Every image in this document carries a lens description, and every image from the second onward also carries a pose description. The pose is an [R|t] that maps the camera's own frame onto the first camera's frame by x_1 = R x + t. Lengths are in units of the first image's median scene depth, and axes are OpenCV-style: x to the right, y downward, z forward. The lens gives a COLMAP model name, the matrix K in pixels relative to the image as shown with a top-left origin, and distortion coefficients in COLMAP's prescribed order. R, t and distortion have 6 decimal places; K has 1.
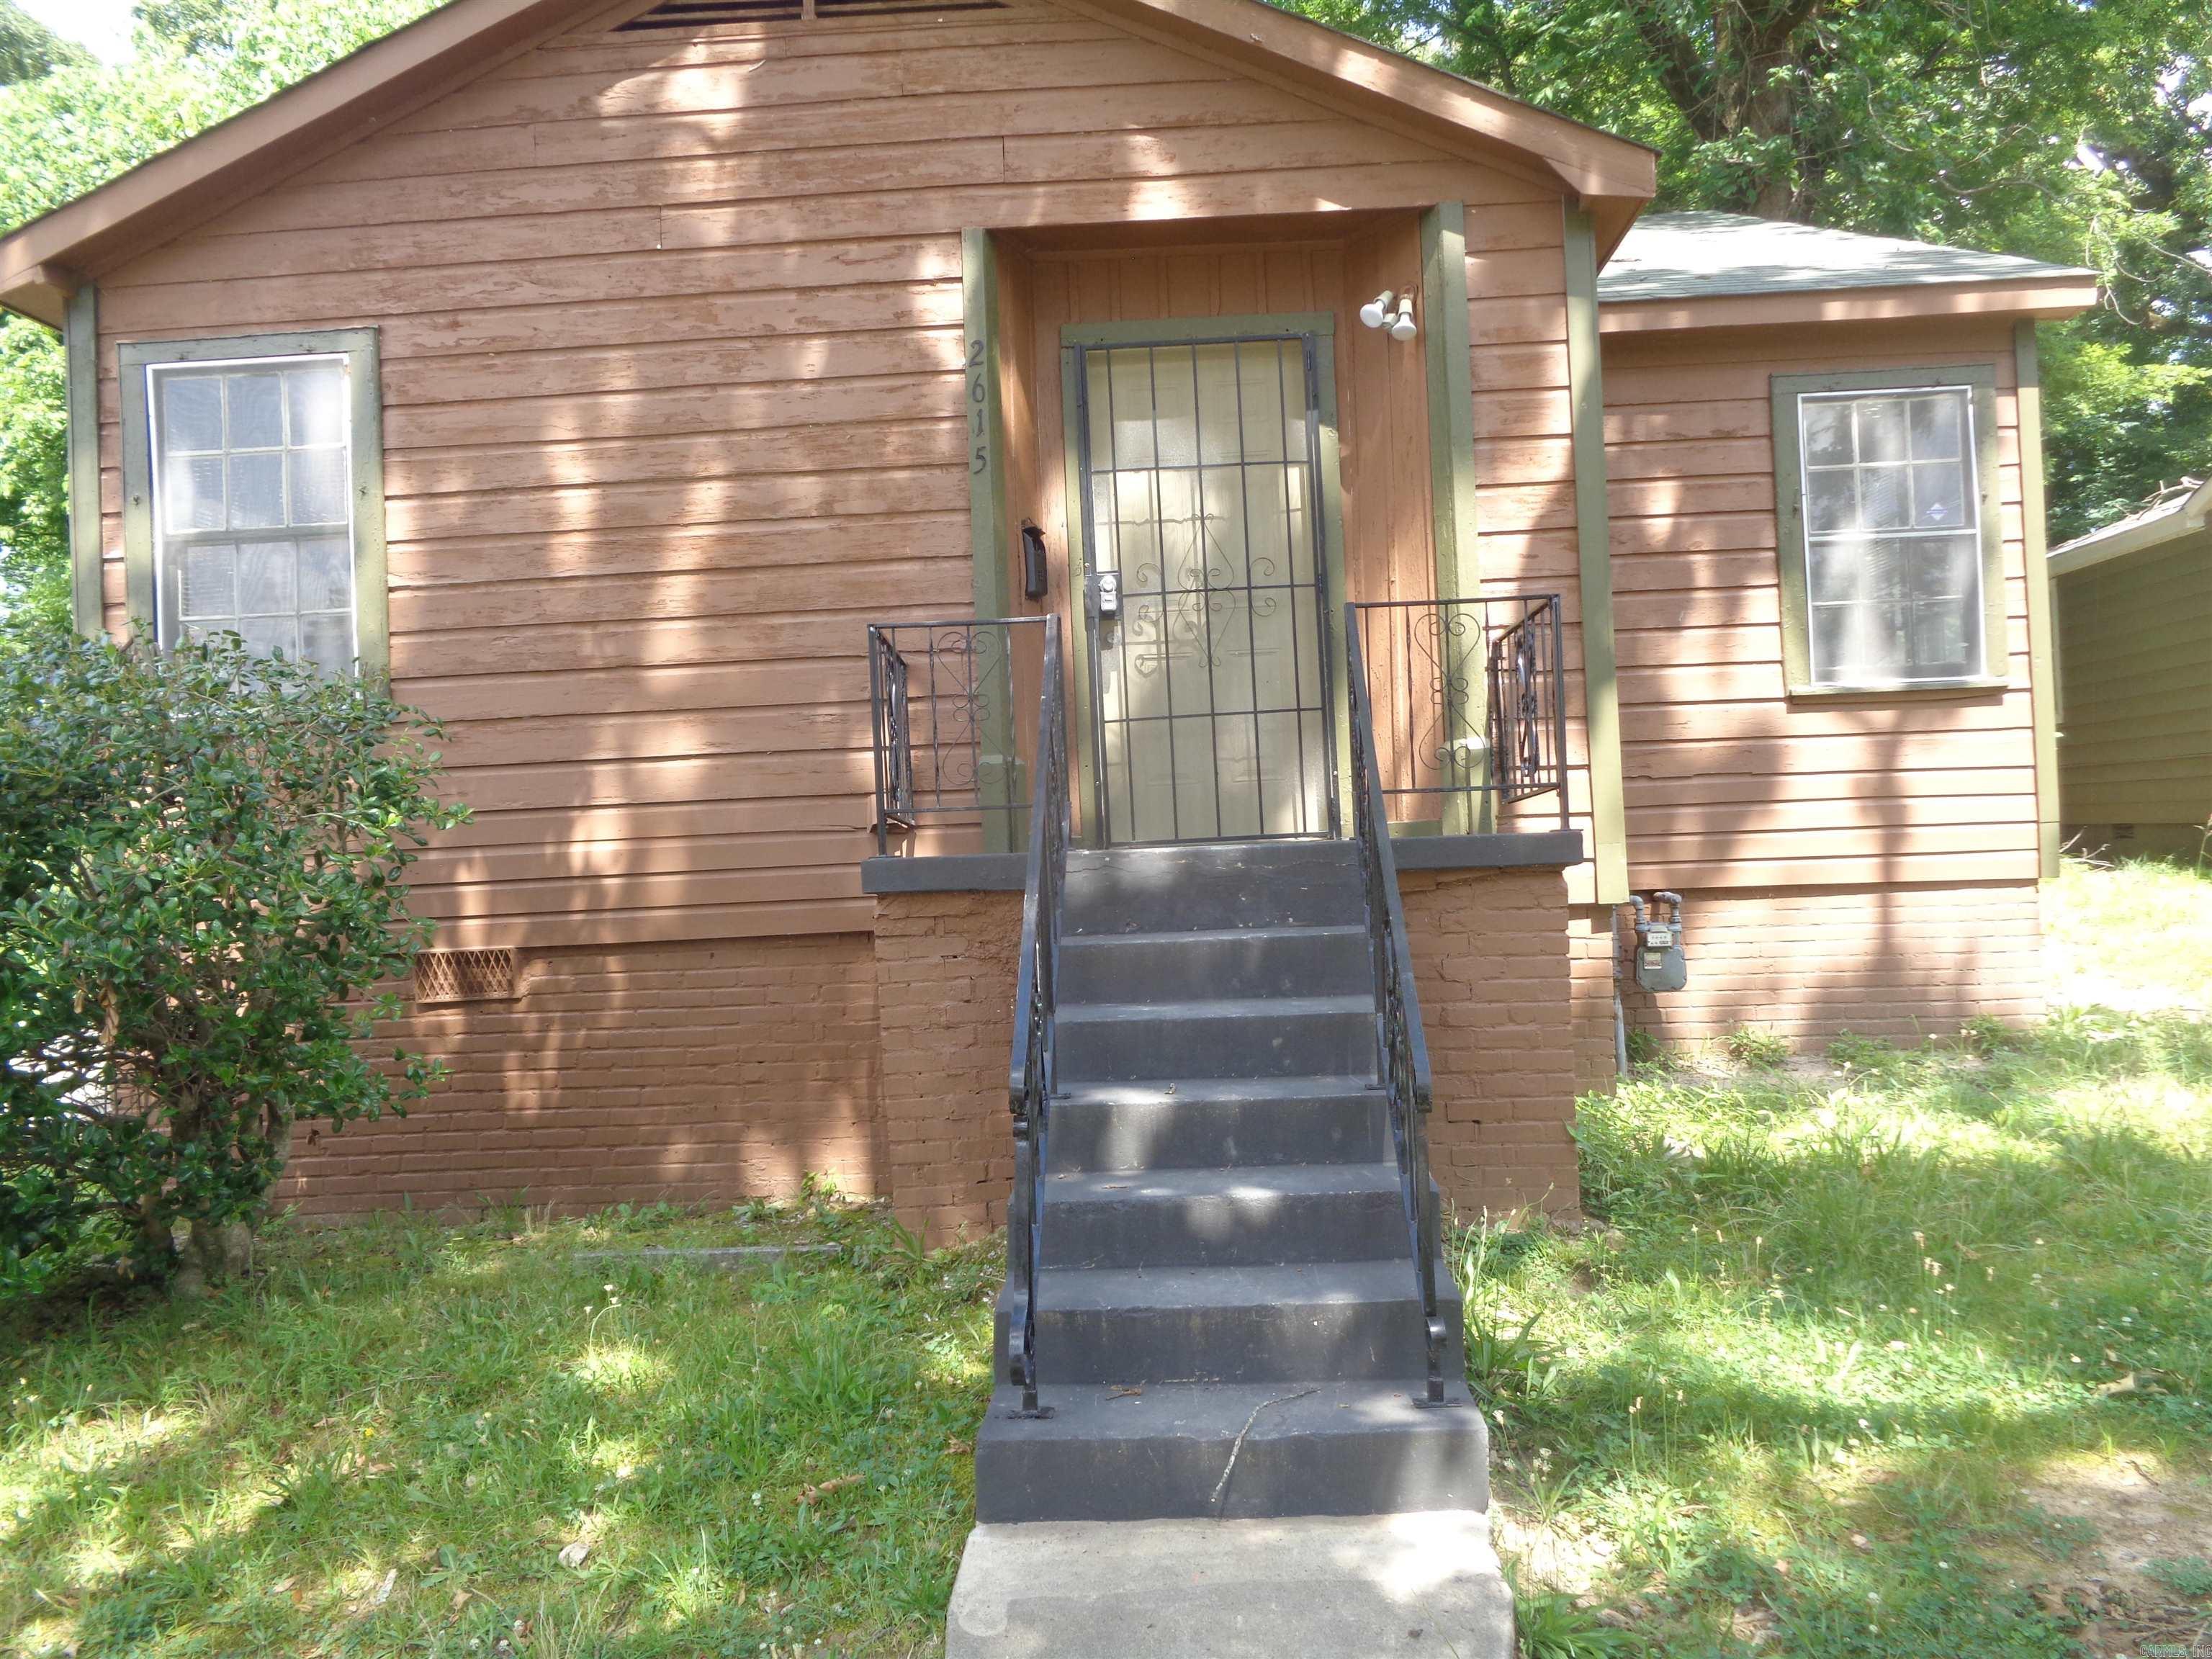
lens RADIAL K [[1654.9, 0, 1106.0], [0, 1654.9, 829.5], [0, 0, 1]] dist [-0.000136, -0.001298]
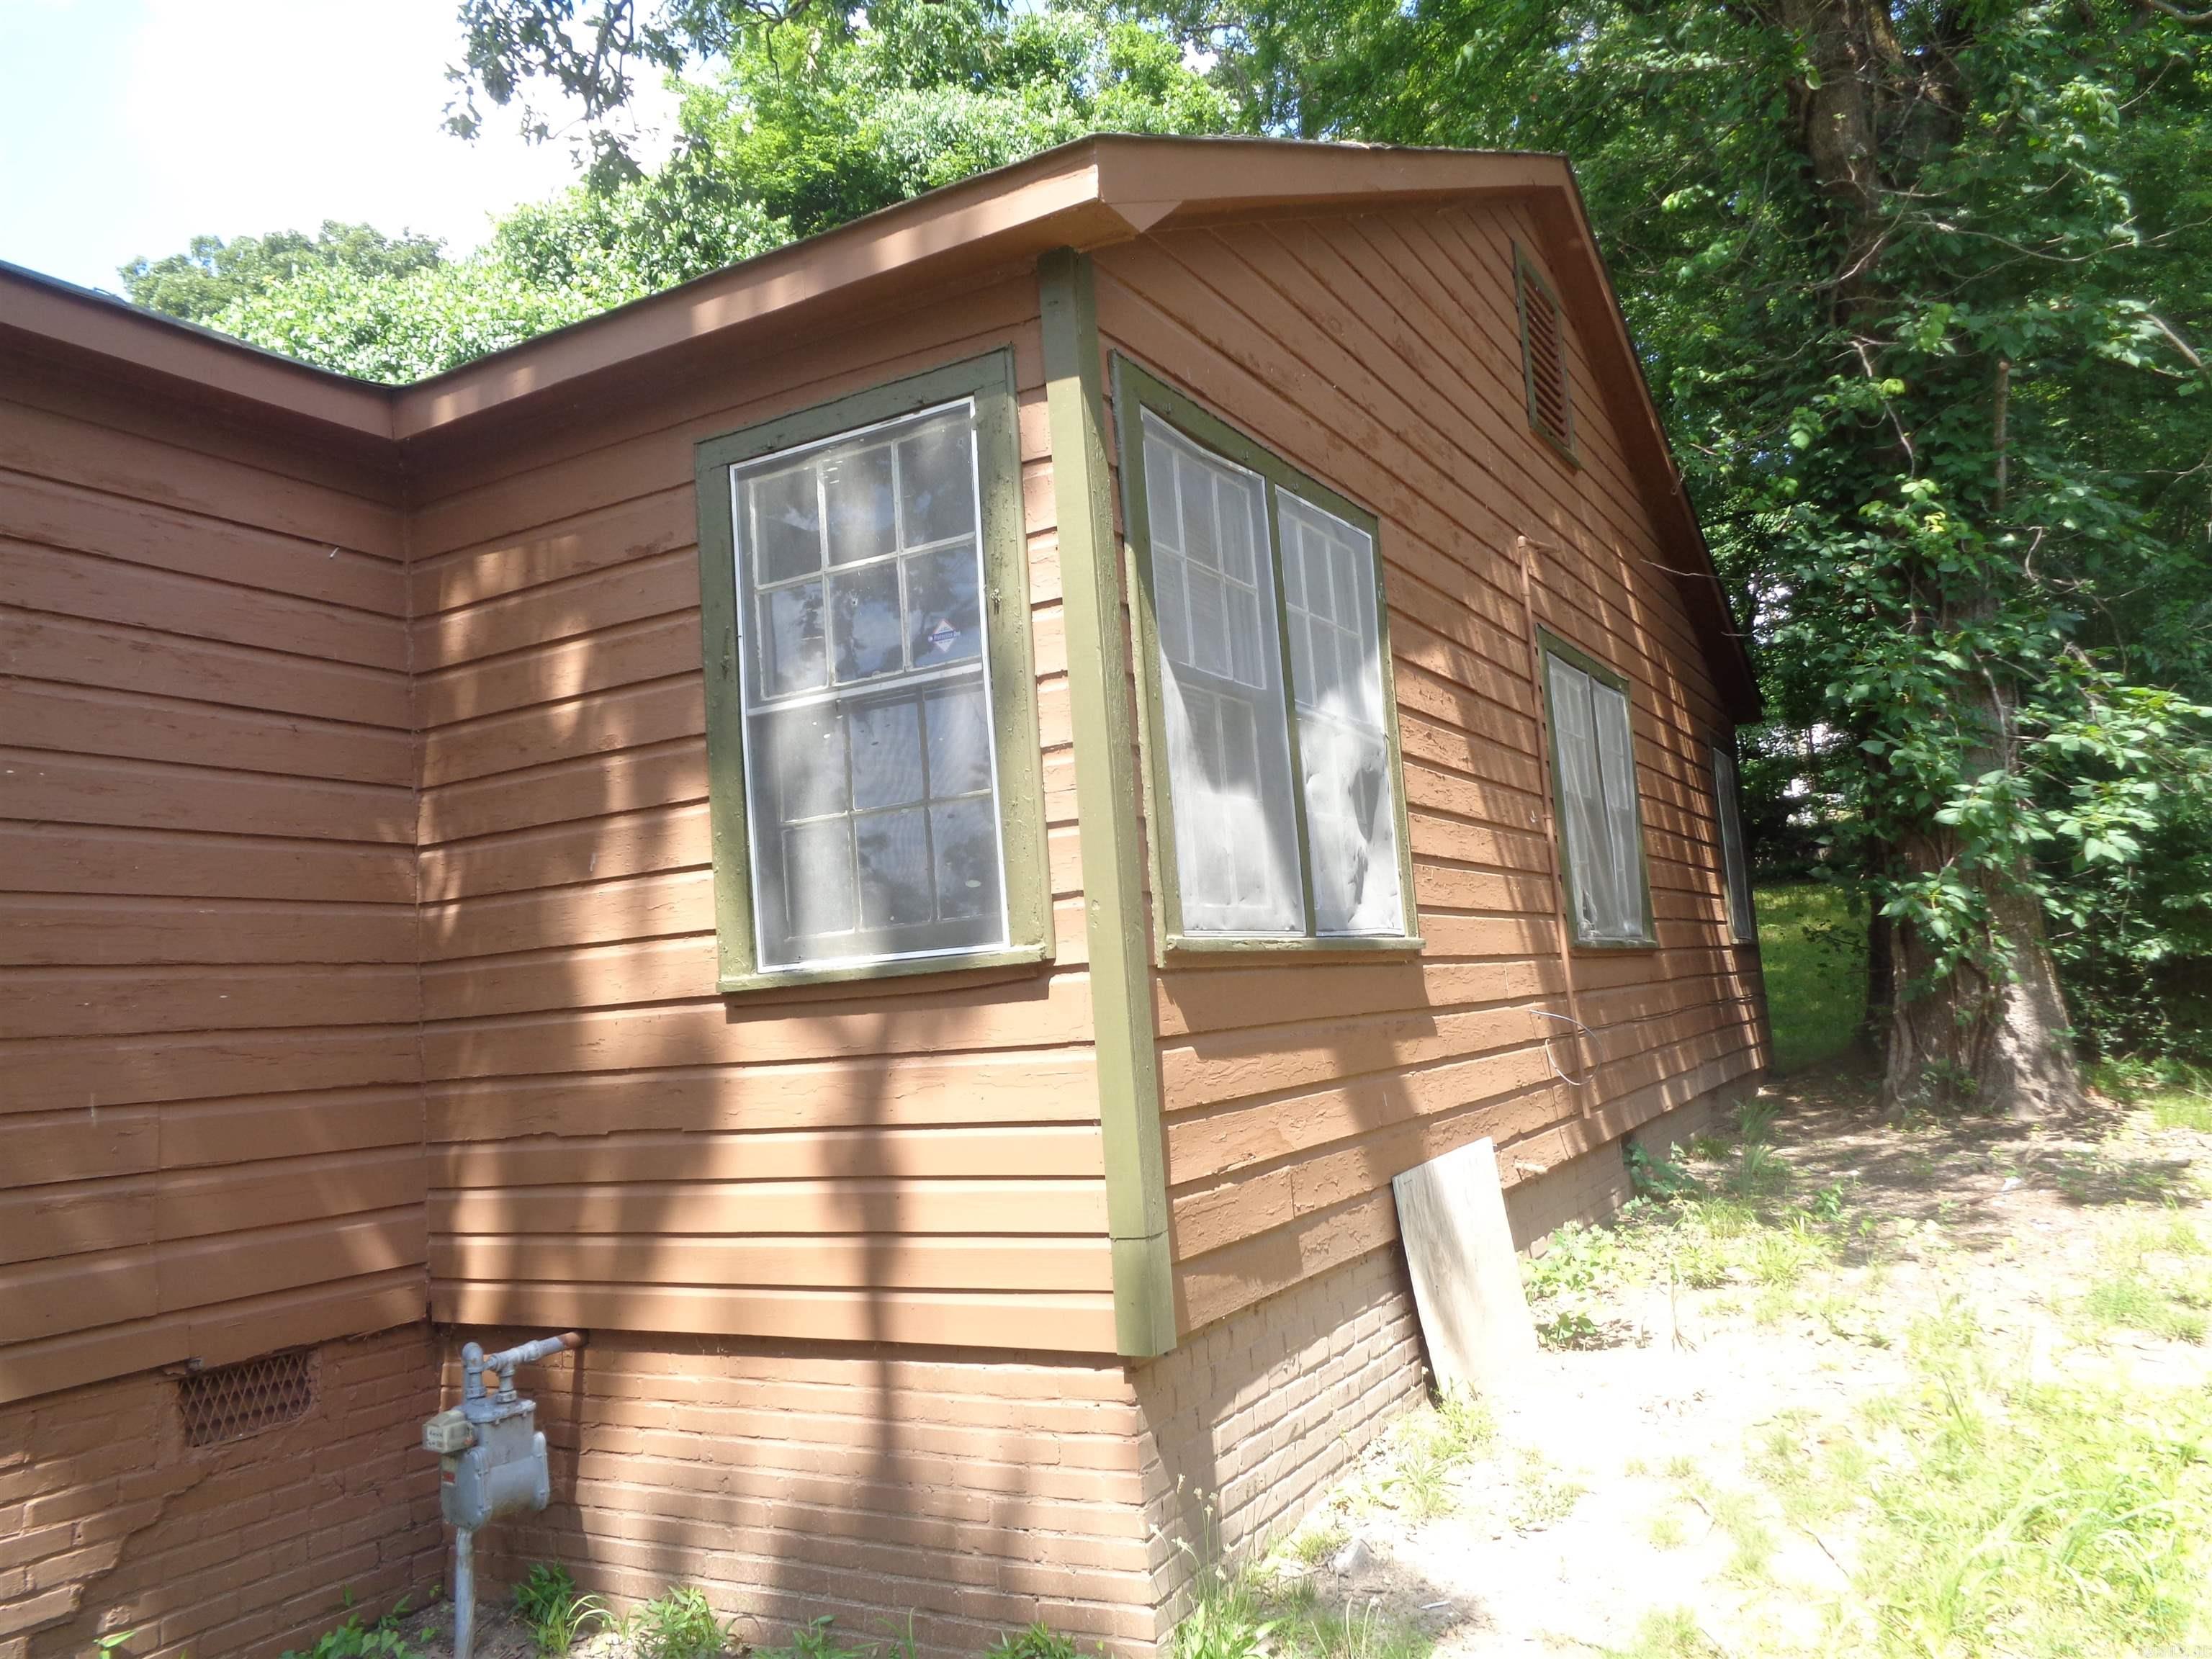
lens RADIAL K [[1663.5, 0, 1106.0], [0, 1663.5, 829.5], [0, 0, 1]] dist [-0.022682, -0.000646]
pose [[0.892953, -0.076095, -0.443673, 0.785095], [0.044824, 0.995741, -0.080565, -0.084675], [0.447914, 0.052053, 0.892560, 0.550929]]
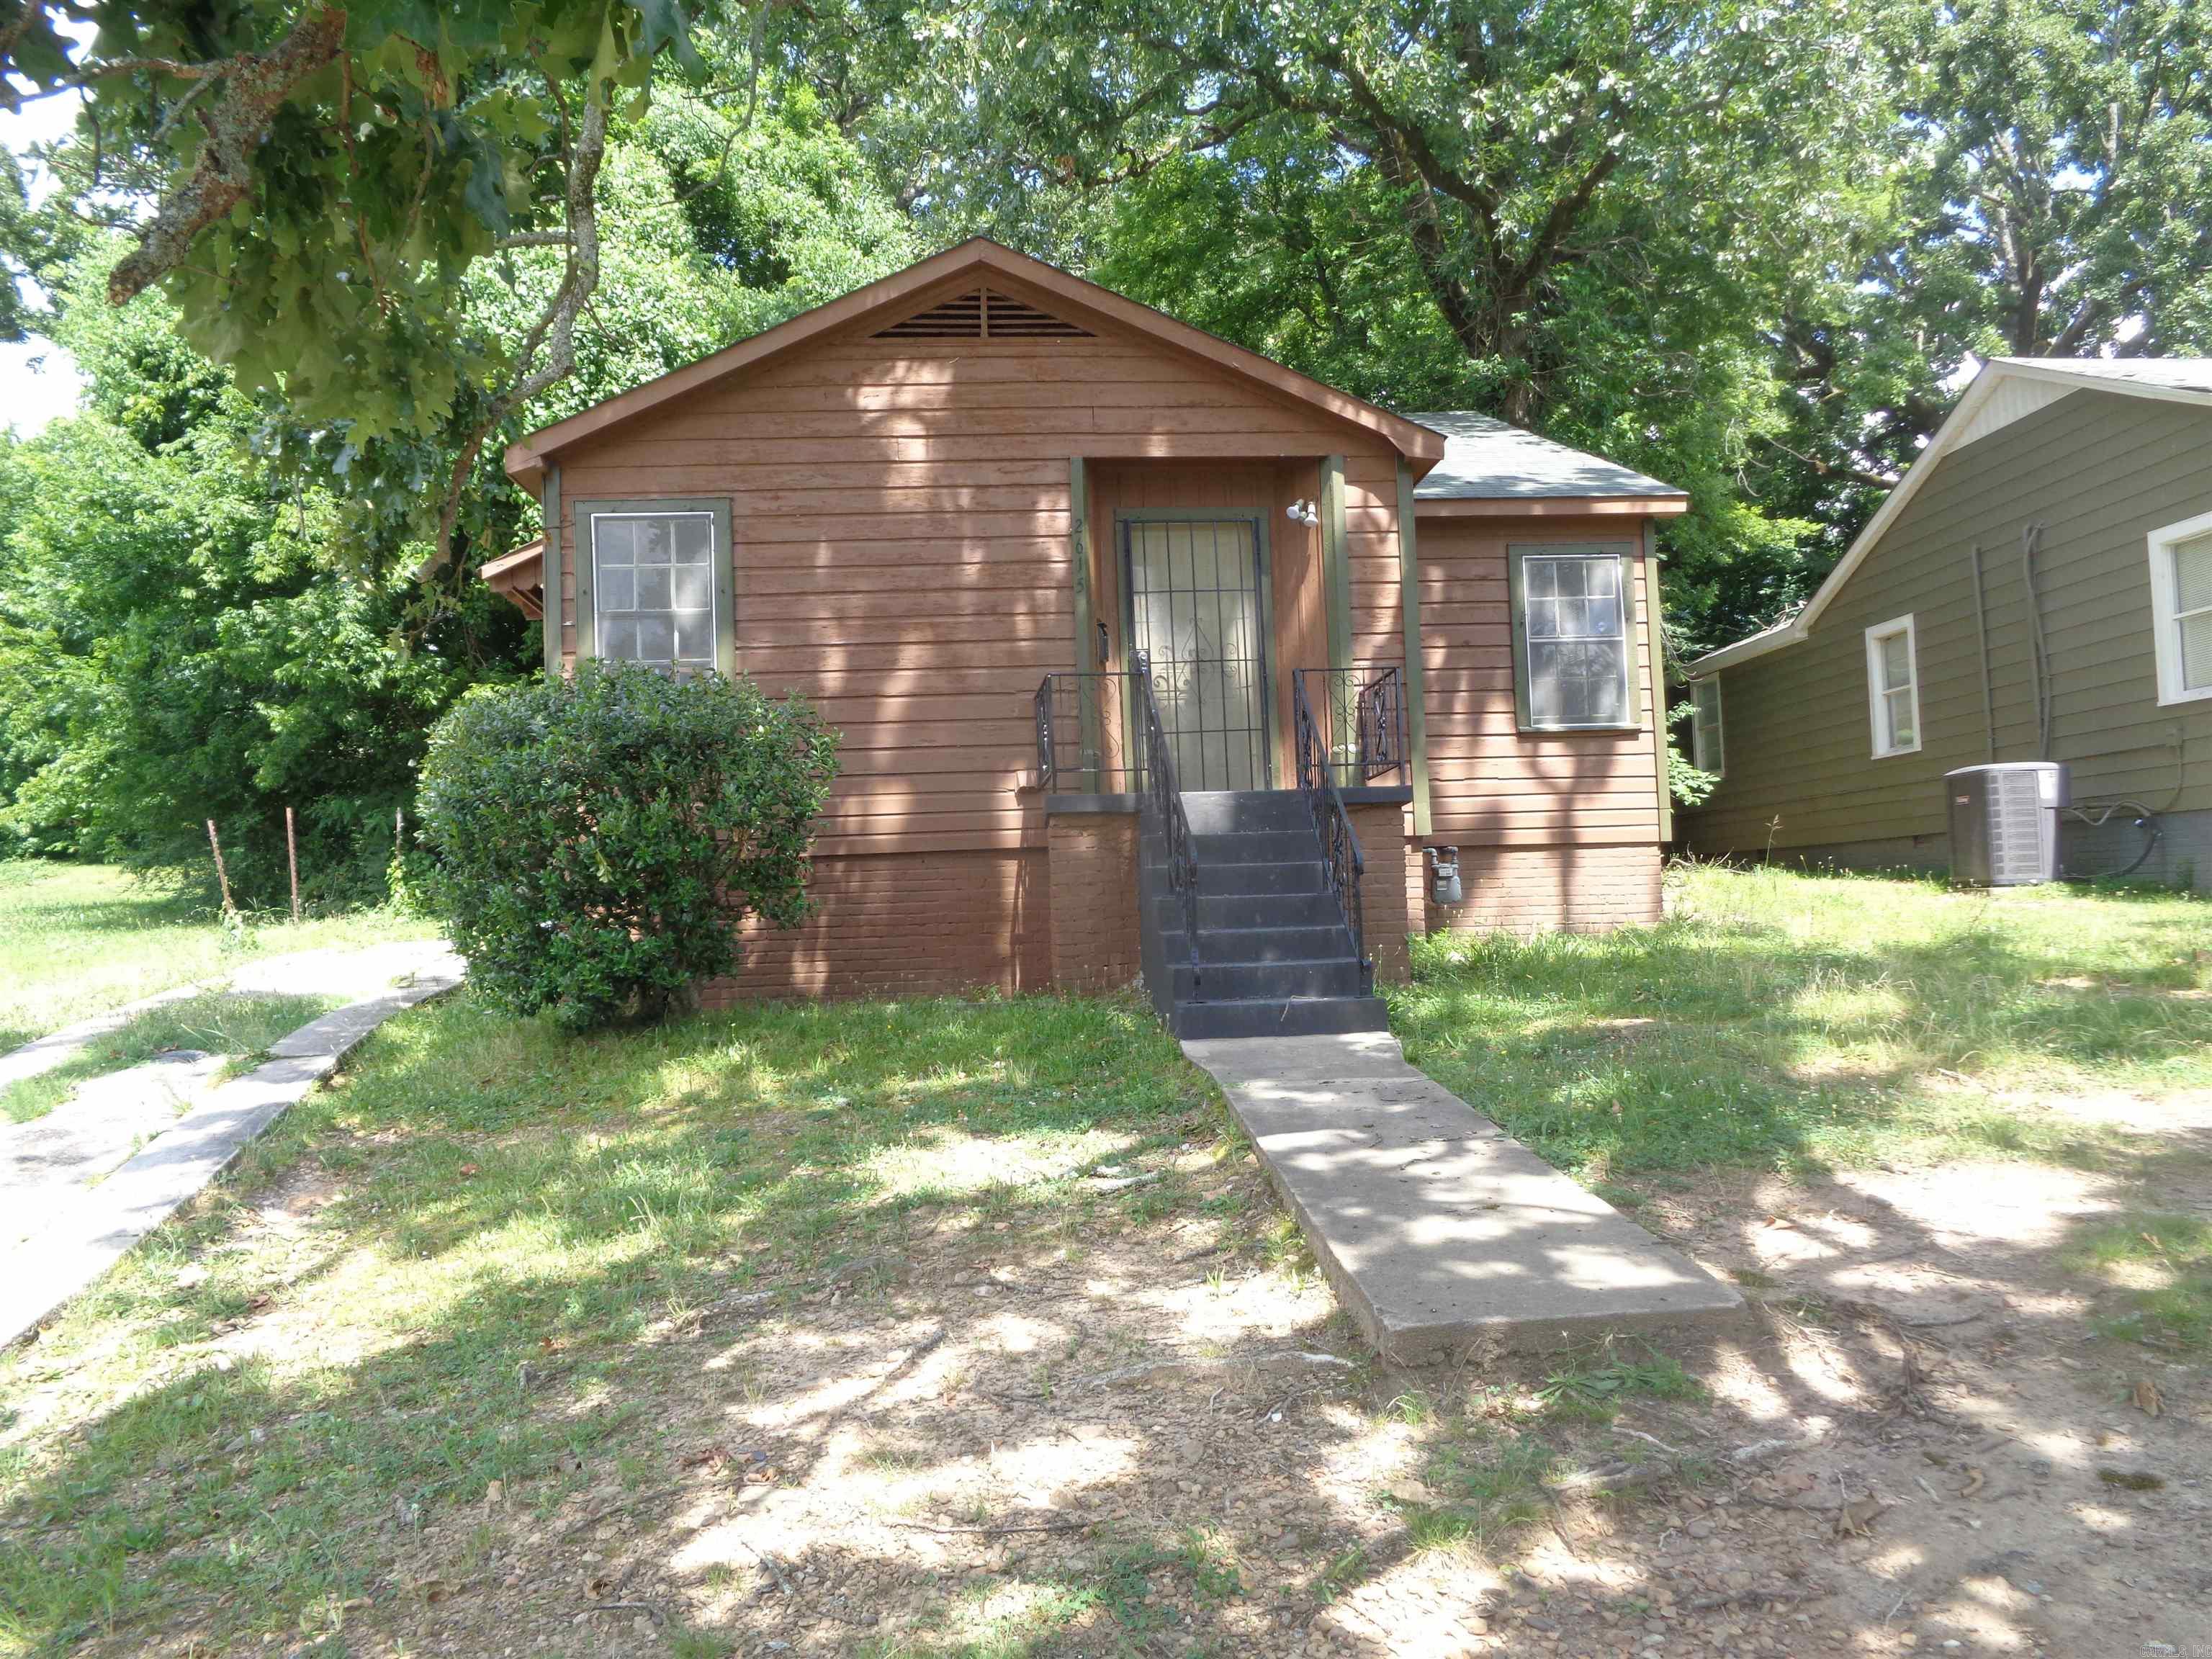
lens RADIAL K [[1638.0, 0, 1106.0], [0, 1638.0, 829.5], [0, 0, 1]] dist [-0.001991, -0.027413]
pose [[0.991791, 0.012631, 0.127243, -0.217774], [-0.006969, 0.998969, -0.044849, 0.096367], [-0.127679, 0.043594, 0.990857, -0.600959]]
